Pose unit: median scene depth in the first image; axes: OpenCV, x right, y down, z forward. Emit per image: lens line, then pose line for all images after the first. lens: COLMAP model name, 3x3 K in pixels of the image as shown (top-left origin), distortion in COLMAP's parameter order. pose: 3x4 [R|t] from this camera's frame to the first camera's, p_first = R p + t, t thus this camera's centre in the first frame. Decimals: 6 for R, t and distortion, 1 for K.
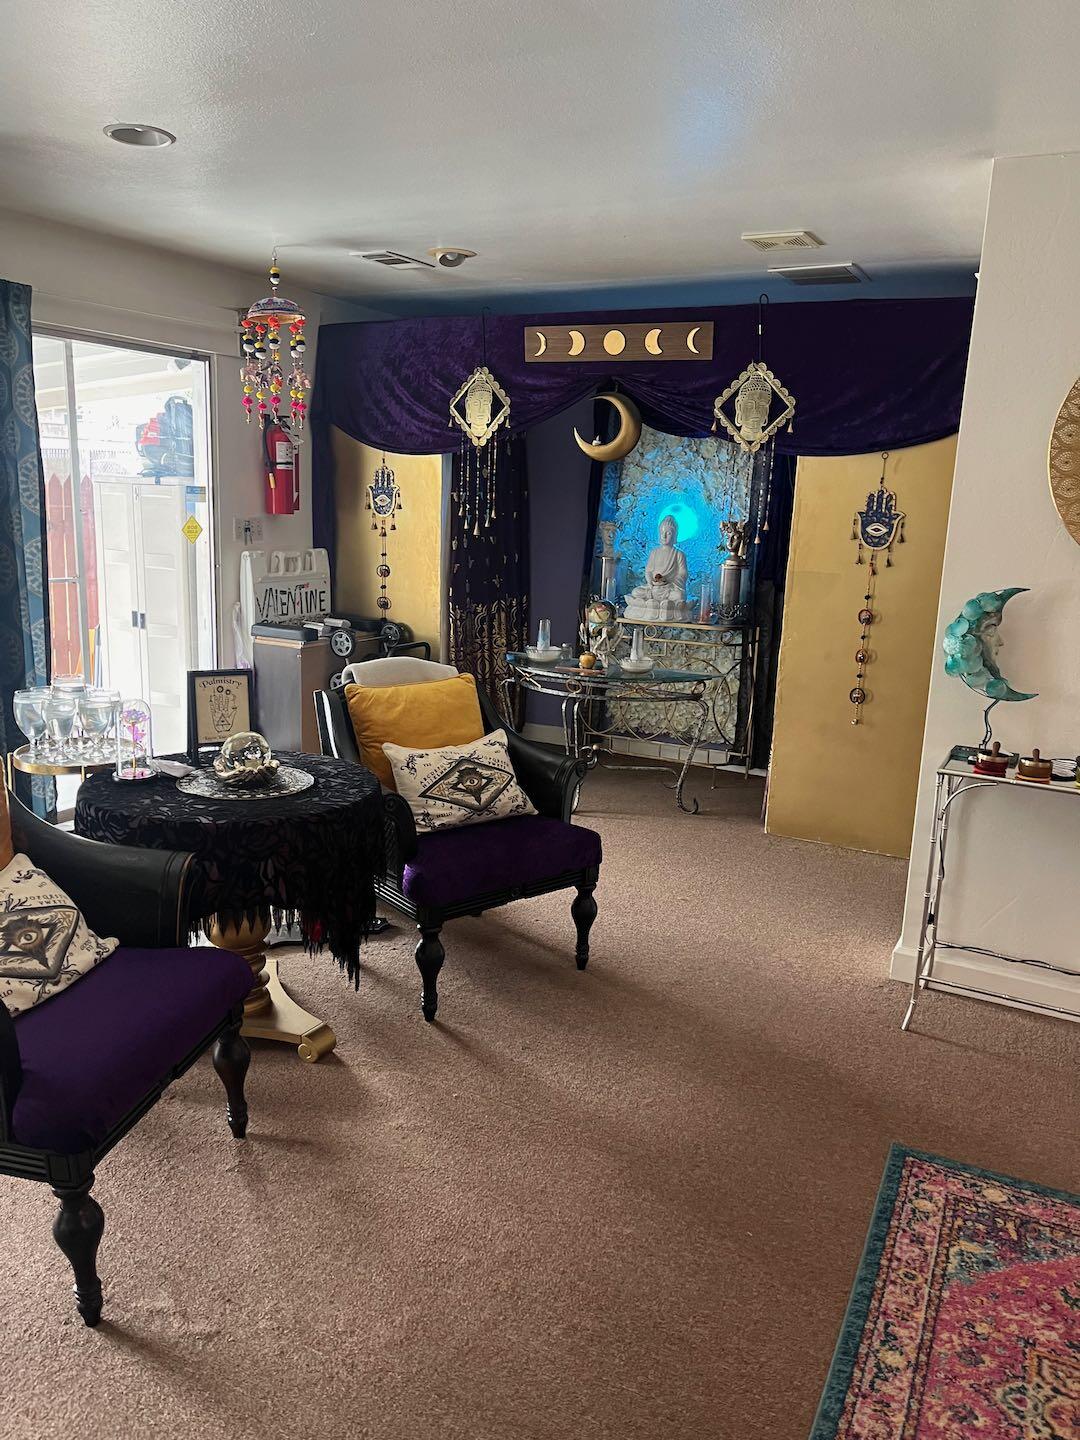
lens RADIAL K [[1101.7, 0, 540.8], [0, 1101.7, 713.5], [0, 0, 1]] dist [0.071937, -0.092011]
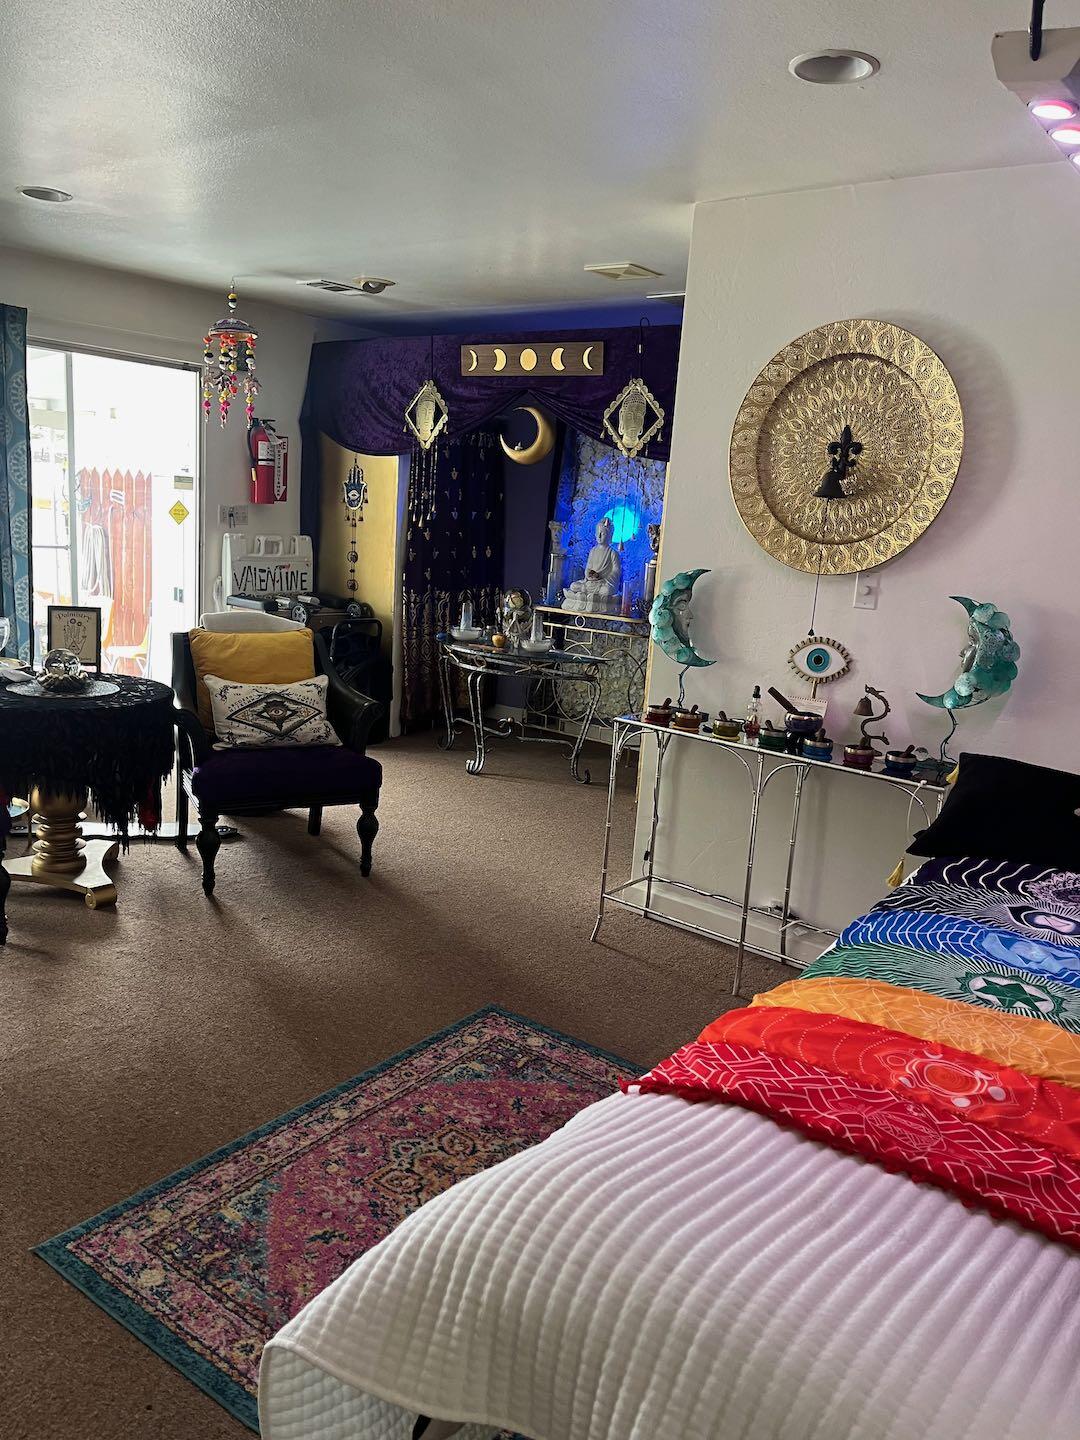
lens RADIAL K [[1104.8, 0, 540.0], [0, 1104.8, 720.0], [0, 0, 1]] dist [0.071571, -0.091984]
pose [[0.982764, 0.064929, -0.173085, 0.294056], [-0.067428, 0.997687, -0.008593, 0.041534], [0.172126, 0.020115, 0.984869, -0.108210]]
